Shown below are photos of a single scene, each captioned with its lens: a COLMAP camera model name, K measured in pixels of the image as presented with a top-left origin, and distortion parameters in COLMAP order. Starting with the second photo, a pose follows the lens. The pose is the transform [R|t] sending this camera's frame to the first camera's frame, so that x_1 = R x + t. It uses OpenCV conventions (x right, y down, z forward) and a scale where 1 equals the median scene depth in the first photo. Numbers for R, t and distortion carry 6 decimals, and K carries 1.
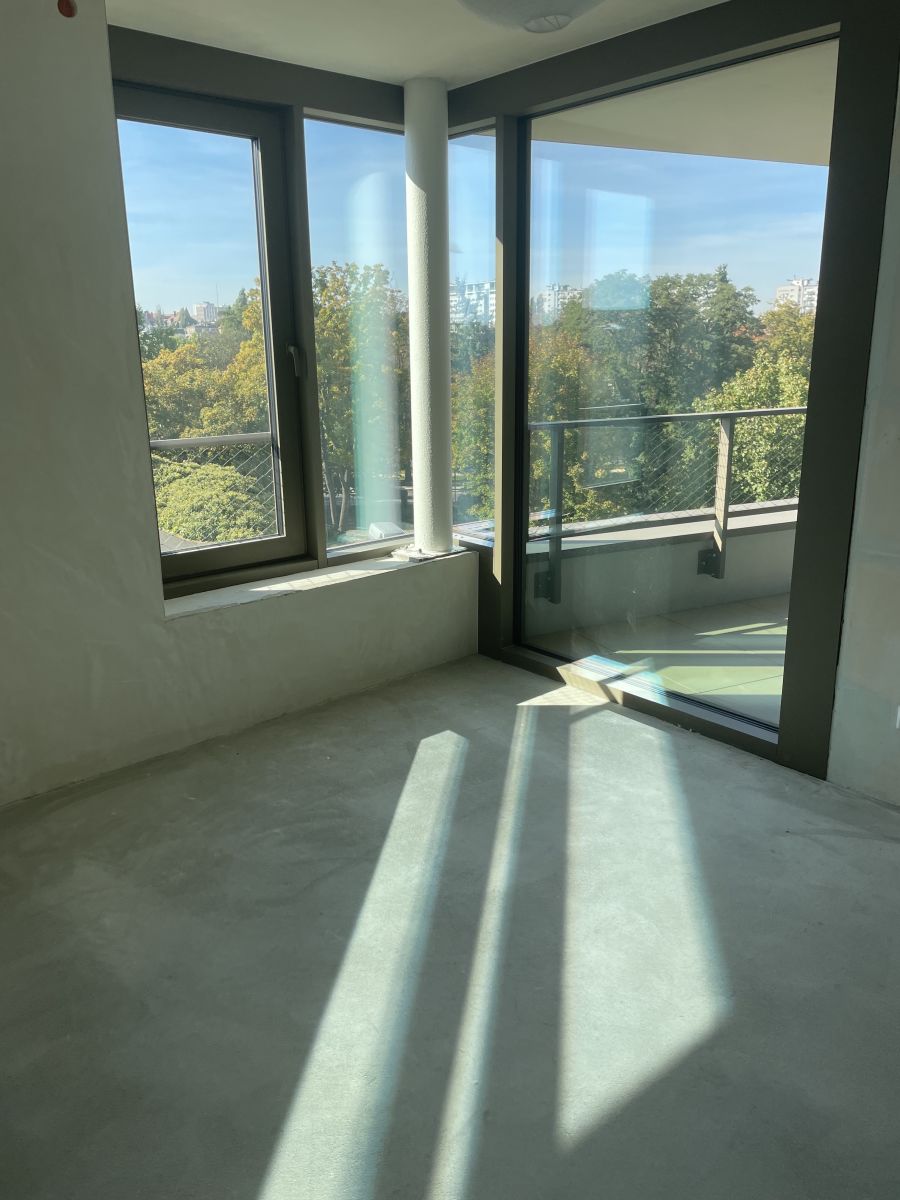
lens RADIAL K [[931.6, 0, 450.0], [0, 931.6, 600.0], [0, 0, 1]] dist [0.105447, -0.134510]
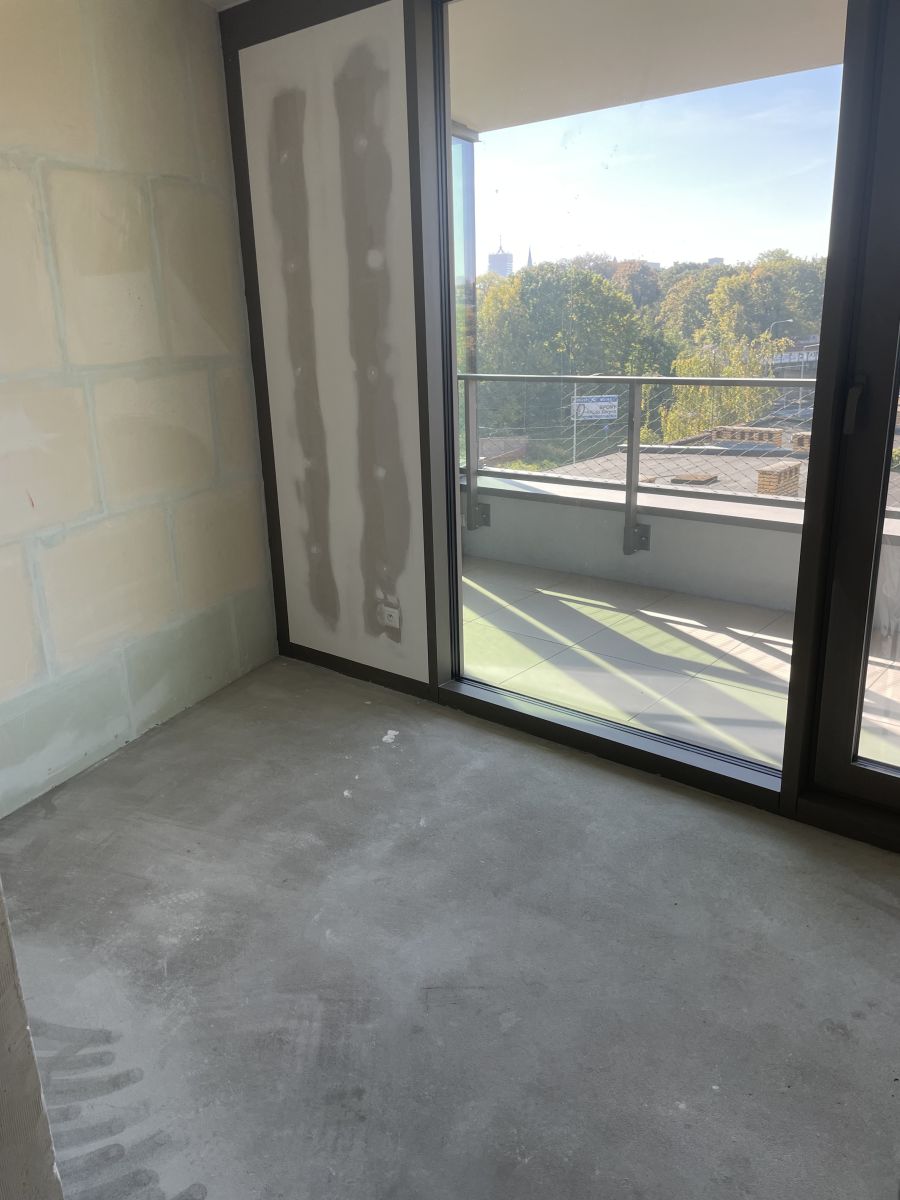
lens RADIAL K [[931.6, 0, 450.0], [0, 931.6, 600.0], [0, 0, 1]] dist [0.105447, -0.134510]
pose [[0.383340, 0.272585, -0.882467, 1.057799], [-0.214948, 0.955552, 0.201788, -0.129750], [0.898247, 0.112331, 0.424893, 0.438205]]
